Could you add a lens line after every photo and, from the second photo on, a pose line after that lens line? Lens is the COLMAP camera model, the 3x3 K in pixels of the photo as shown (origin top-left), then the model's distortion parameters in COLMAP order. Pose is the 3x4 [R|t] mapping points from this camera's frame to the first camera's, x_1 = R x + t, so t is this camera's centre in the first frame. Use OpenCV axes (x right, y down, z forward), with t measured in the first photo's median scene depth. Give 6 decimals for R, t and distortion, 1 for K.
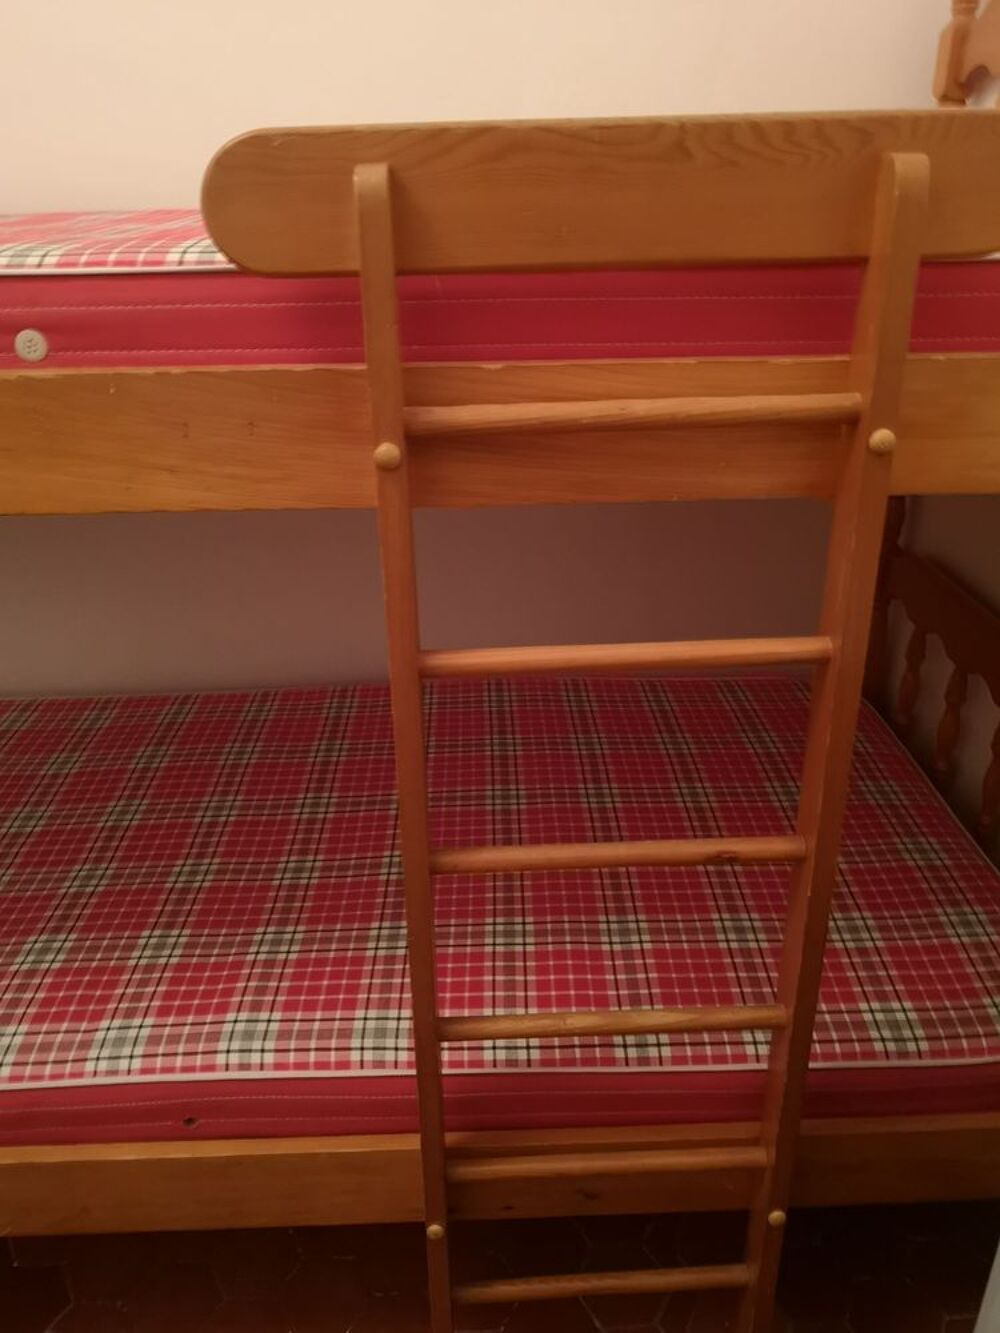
lens RADIAL K [[1065.2, 0, 500.0], [0, 1065.2, 666.5], [0, 0, 1]] dist [0.017989, -0.014171]
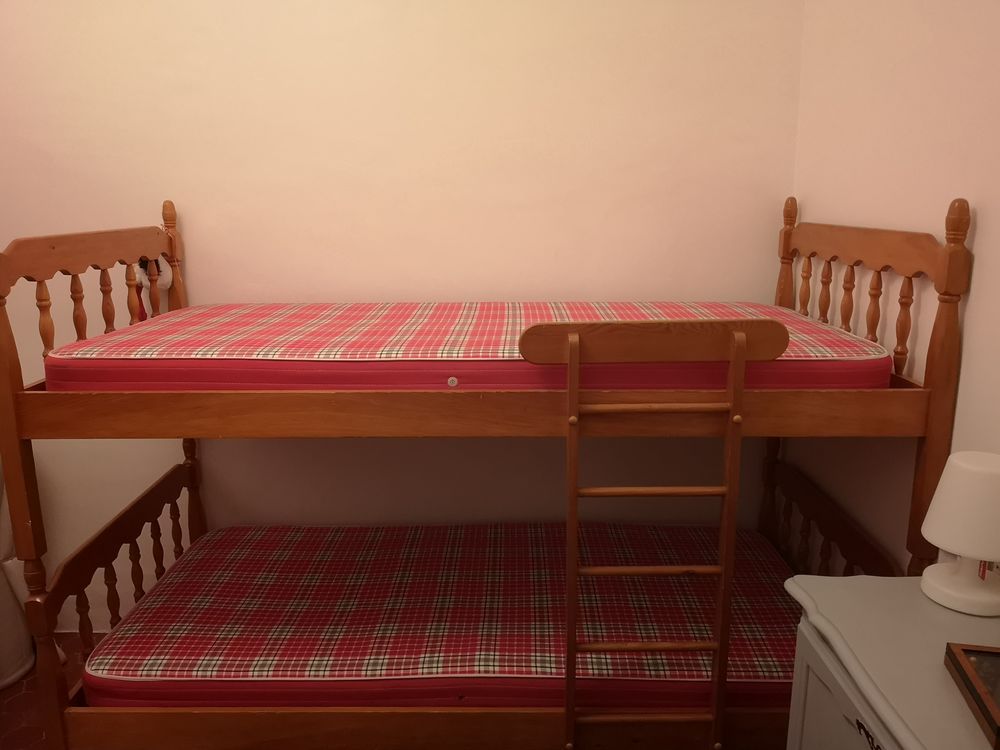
lens RADIAL K [[799.1, 0, 500.0], [0, 799.1, 375.0], [0, 0, 1]] dist [0.017989, -0.014171]
pose [[0.999212, 0.017741, -0.035491, -0.157777], [-0.025003, 0.976074, -0.215998, 0.116629], [0.030810, 0.216716, 0.975748, -0.847464]]
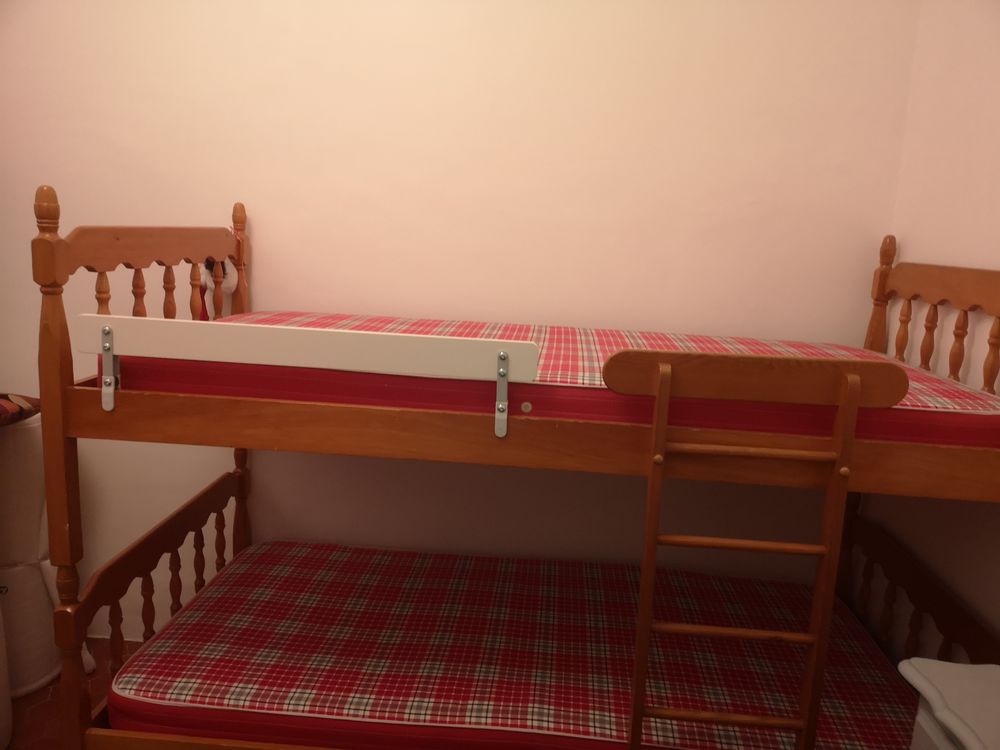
lens RADIAL K [[775.2, 0, 500.0], [0, 775.2, 375.0], [0, 0, 1]] dist [0.039362, -0.004725]
pose [[0.992483, 0.083242, -0.089709, -0.234222], [-0.103062, 0.963805, -0.245882, 0.086680], [0.065994, 0.253280, 0.965139, -0.687526]]
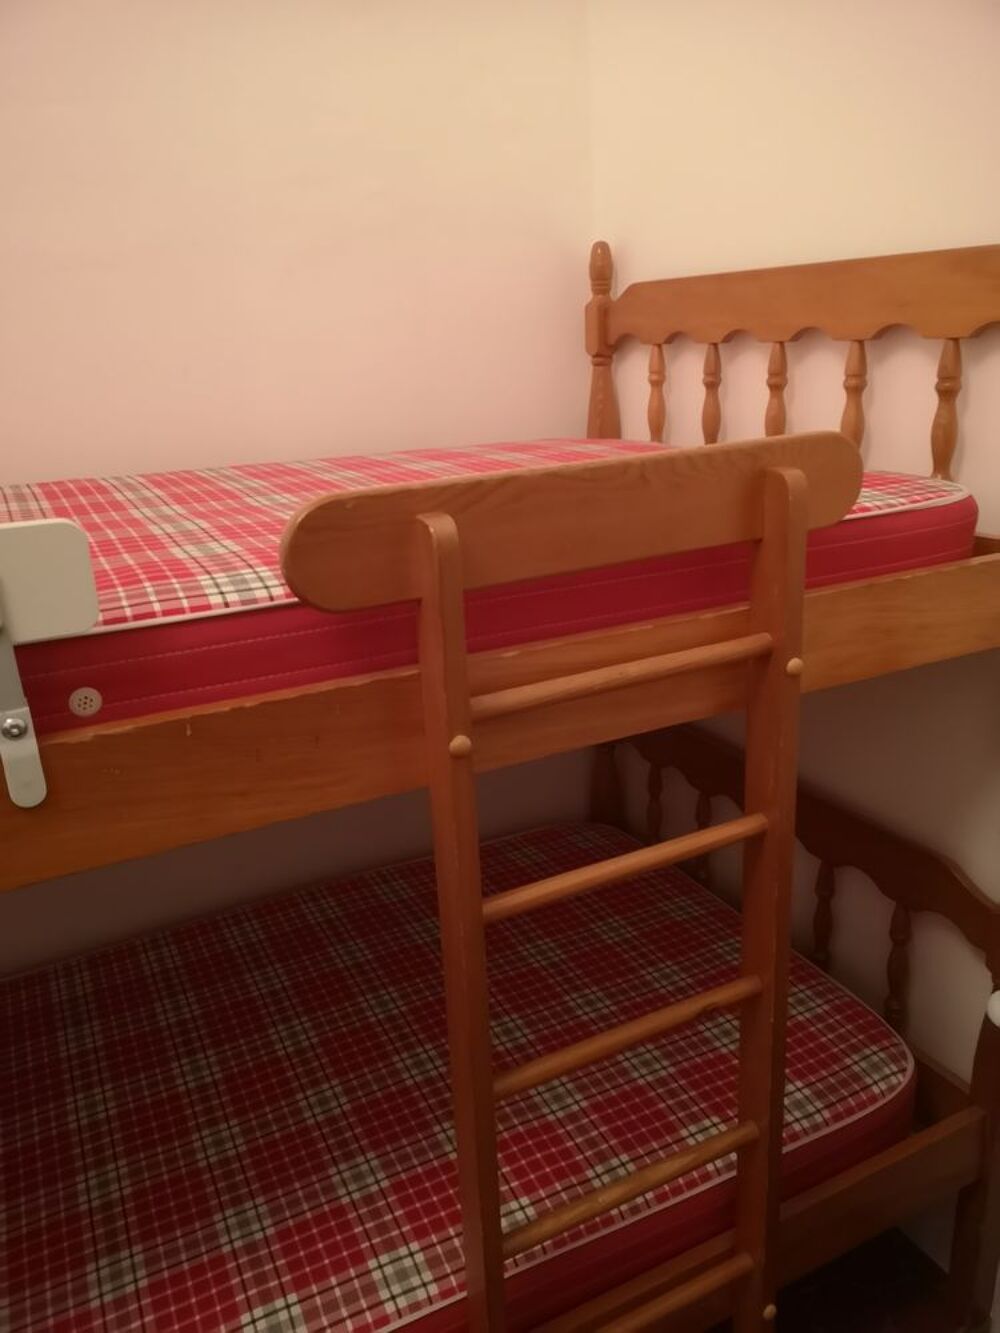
lens RADIAL K [[1022.1, 0, 502.2], [0, 1022.1, 693.2], [0, 0, 1]] dist [0.053565, -0.063695]
pose [[0.905798, -0.164286, 0.390564, -0.323833], [0.207531, 0.975655, -0.070908, -0.111192], [-0.369407, 0.145283, 0.917841, -0.023321]]
